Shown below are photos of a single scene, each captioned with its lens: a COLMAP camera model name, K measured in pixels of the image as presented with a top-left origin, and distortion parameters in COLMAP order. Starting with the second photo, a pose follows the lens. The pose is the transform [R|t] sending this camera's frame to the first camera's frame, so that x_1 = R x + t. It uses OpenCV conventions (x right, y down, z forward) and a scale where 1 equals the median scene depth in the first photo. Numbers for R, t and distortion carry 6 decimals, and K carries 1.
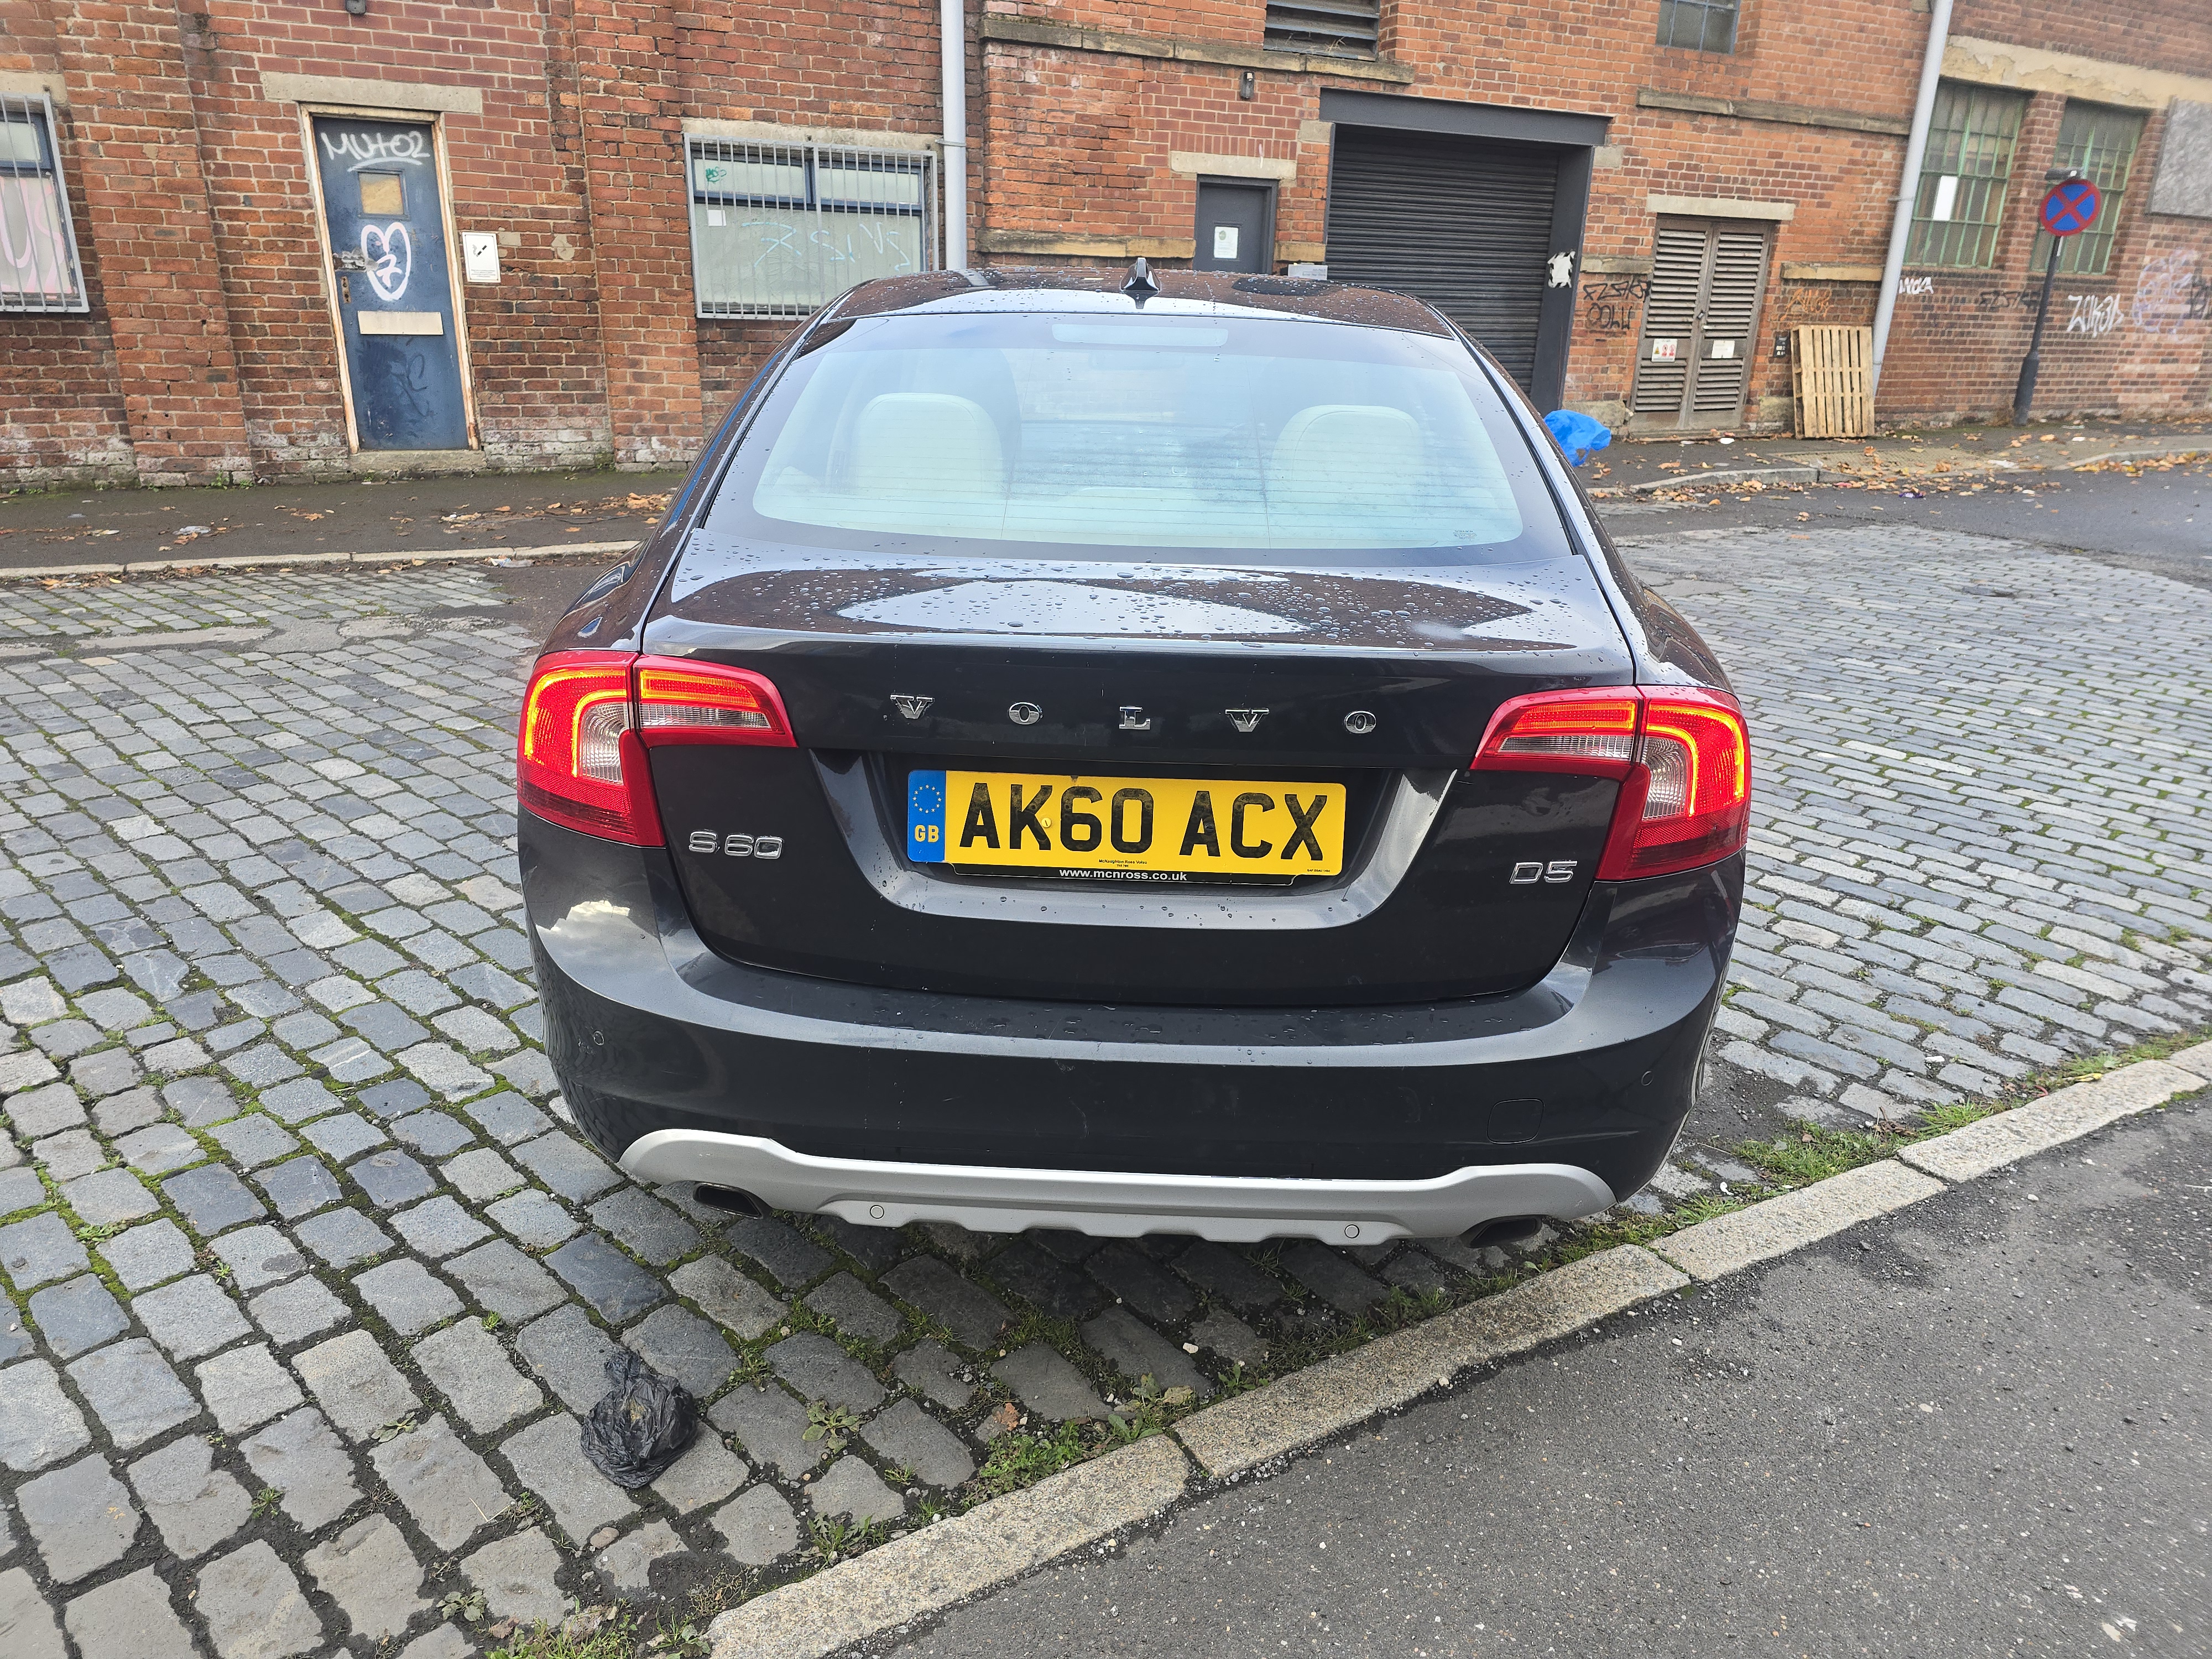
lens RADIAL K [[1502.7, 0, 1090.9], [0, 1502.7, 840.9], [0, 0, 1]] dist [0.056003, -0.052296]
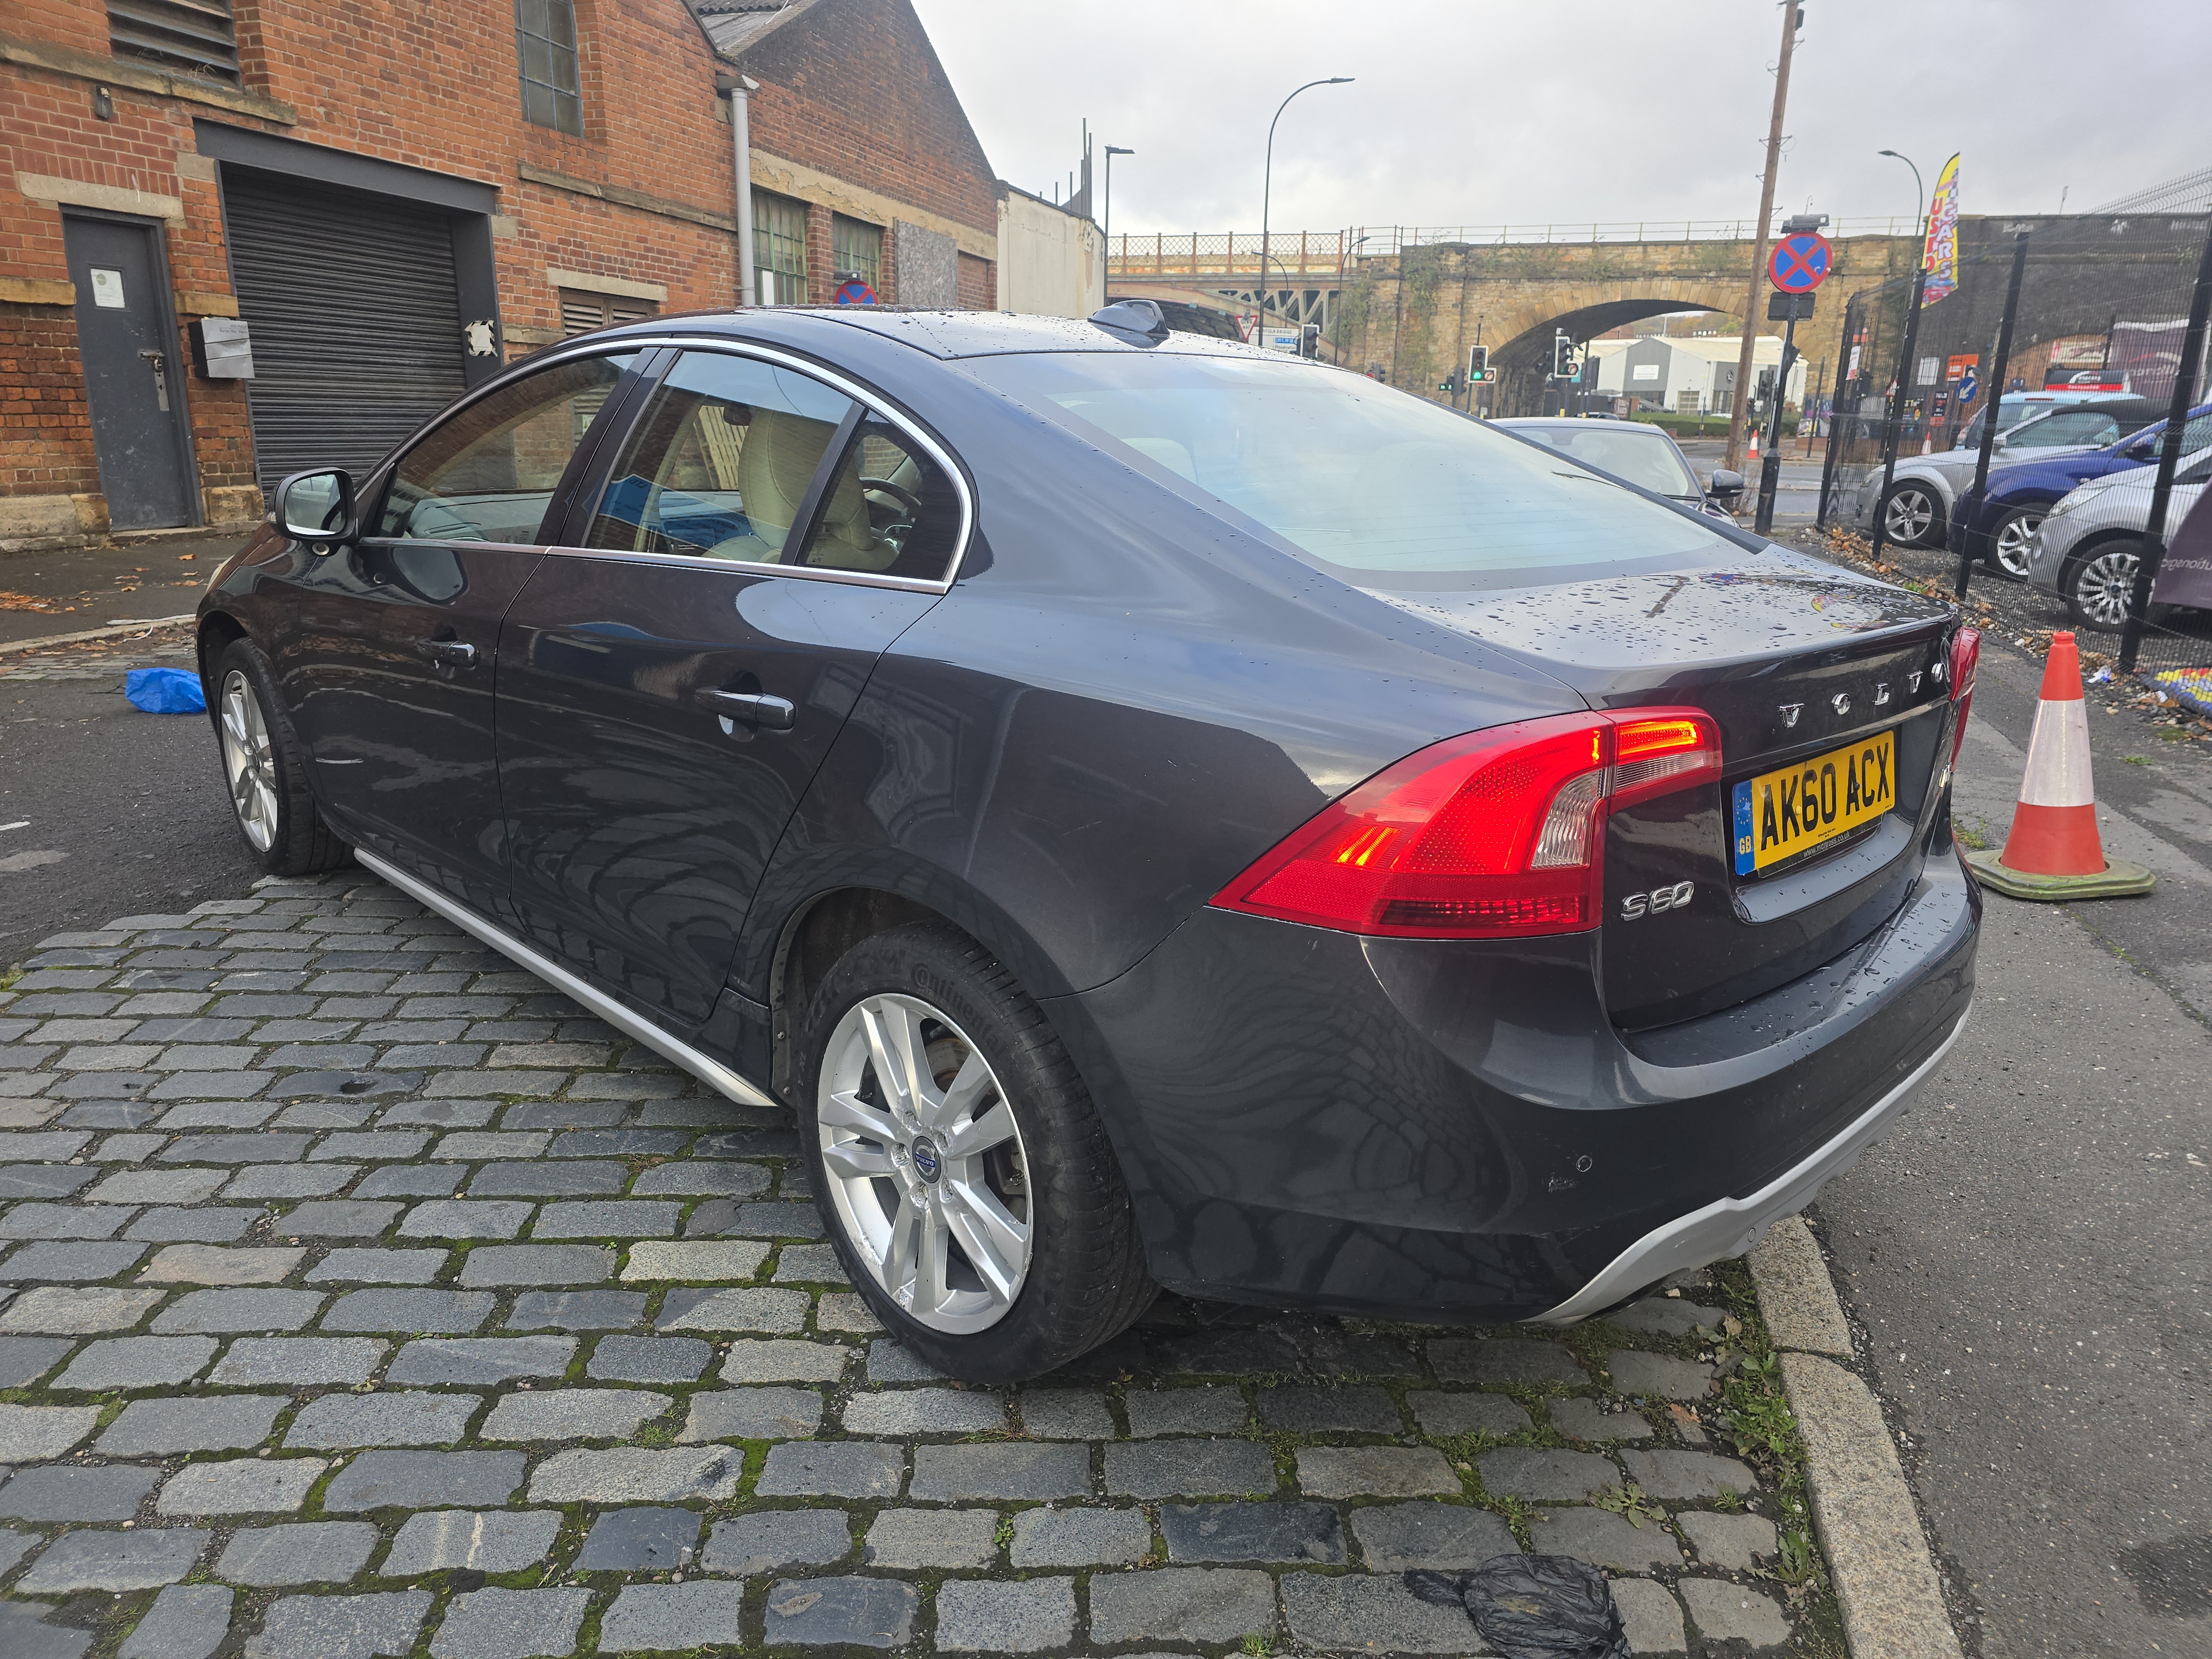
lens RADIAL K [[1502.7, 0, 1109.4], [0, 1502.7, 836.9], [0, 0, 1]] dist [0.056003, -0.052296]
pose [[0.678748, -0.202553, 0.705885, -0.176662], [0.236750, 0.970244, 0.050762, -0.025799], [-0.695162, 0.132664, 0.706506, 0.090716]]
